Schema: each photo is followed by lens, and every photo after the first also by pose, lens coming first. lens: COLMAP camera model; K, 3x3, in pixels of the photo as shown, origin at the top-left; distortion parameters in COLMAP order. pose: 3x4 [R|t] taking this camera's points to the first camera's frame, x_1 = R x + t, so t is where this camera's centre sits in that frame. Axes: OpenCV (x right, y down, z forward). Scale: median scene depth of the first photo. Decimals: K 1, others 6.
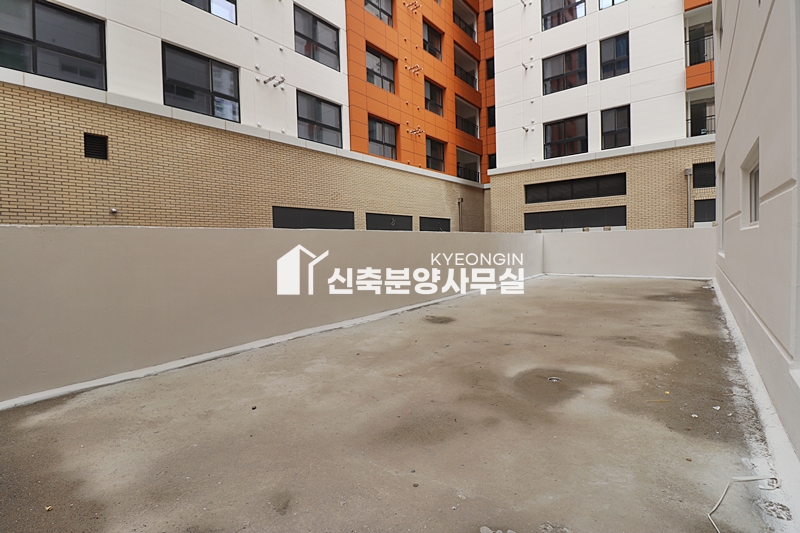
lens RADIAL K [[378.4, 0, 402.4], [0, 378.4, 264.8], [0, 0, 1]] dist [0.000662, -0.000048]
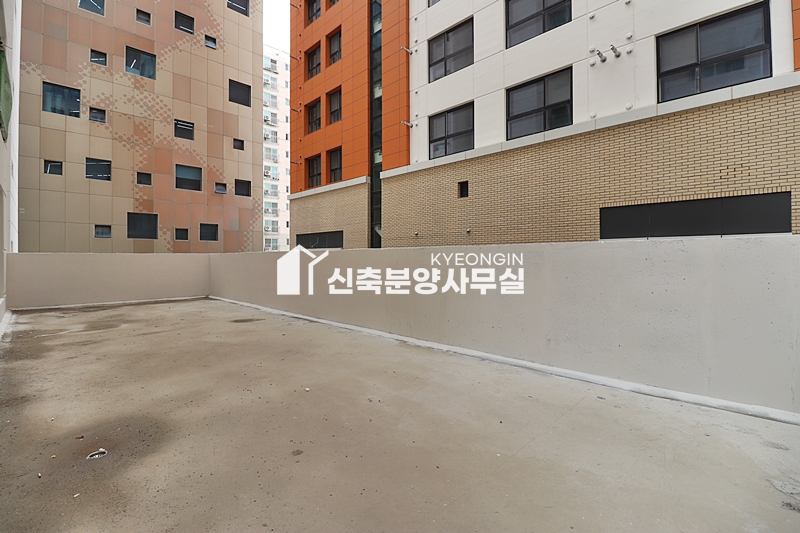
lens RADIAL K [[378.4, 0, 402.3], [0, 378.4, 263.4], [0, 0, 1]] dist [0.000662, -0.000048]
pose [[-0.131131, 0.041991, -0.990475, 0.611231], [-0.050899, 0.997500, 0.049027, -0.062252], [0.990058, 0.056843, -0.128666, 0.787952]]
